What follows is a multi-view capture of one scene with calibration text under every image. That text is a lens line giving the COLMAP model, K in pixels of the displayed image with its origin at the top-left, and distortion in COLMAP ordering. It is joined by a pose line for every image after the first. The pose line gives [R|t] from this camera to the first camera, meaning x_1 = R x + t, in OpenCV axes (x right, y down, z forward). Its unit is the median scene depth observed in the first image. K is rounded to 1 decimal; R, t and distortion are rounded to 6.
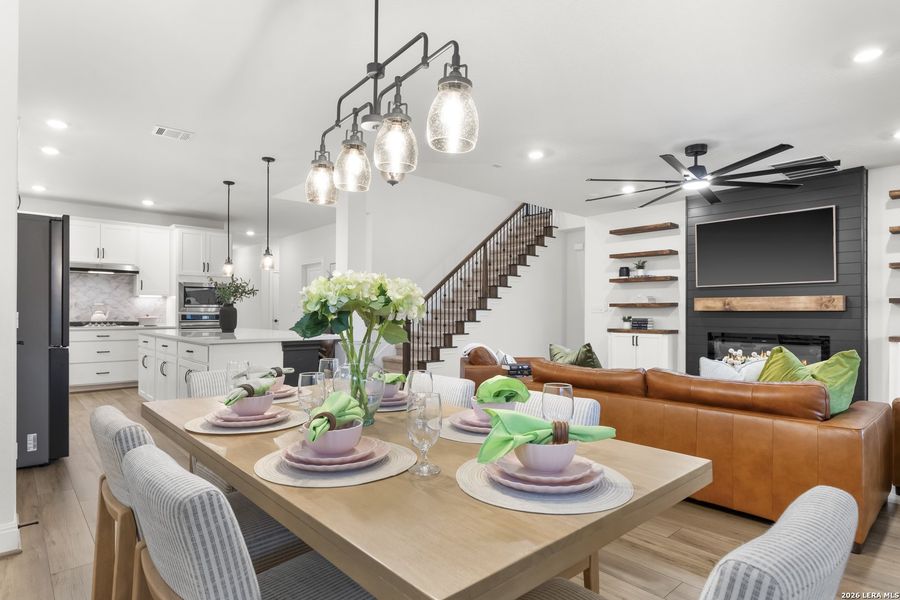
lens RADIAL K [[485.7, 0, 448.4], [0, 485.7, 311.7], [0, 0, 1]] dist [0.021362, -0.021743]
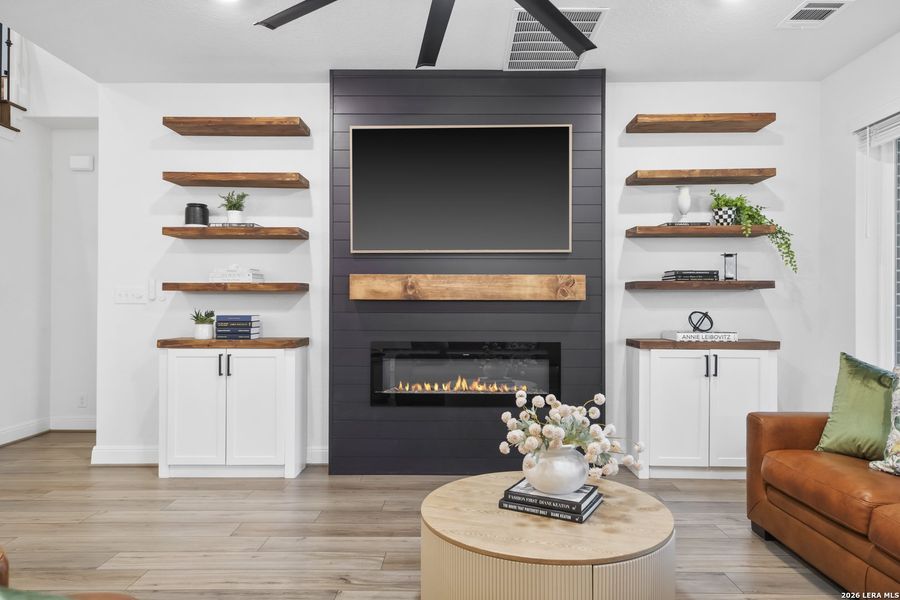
lens RADIAL K [[588.1, 0, 453.1], [0, 588.1, 298.5], [0, 0, 1]] dist [0.017190, 0.001111]
pose [[0.675760, 0.007046, 0.737088, 0.120873], [-0.001847, 0.999967, -0.007865, 0.001328], [-0.737120, 0.003953, 0.675751, 0.467688]]
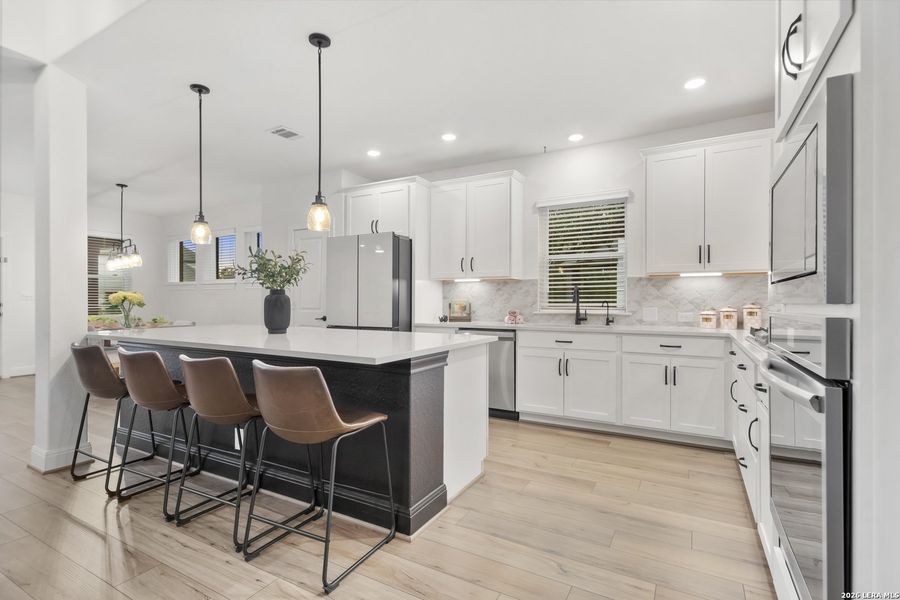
lens RADIAL K [[423.0, 0, 450.2], [0, 423.0, 302.4], [0, 0, 1]] dist [0.008914, -0.000162]
pose [[-0.944929, -0.004686, -0.327241, -0.364911], [-0.004659, 0.999989, -0.000866, 0.000027], [0.327241, 0.000706, -0.944941, 1.216426]]
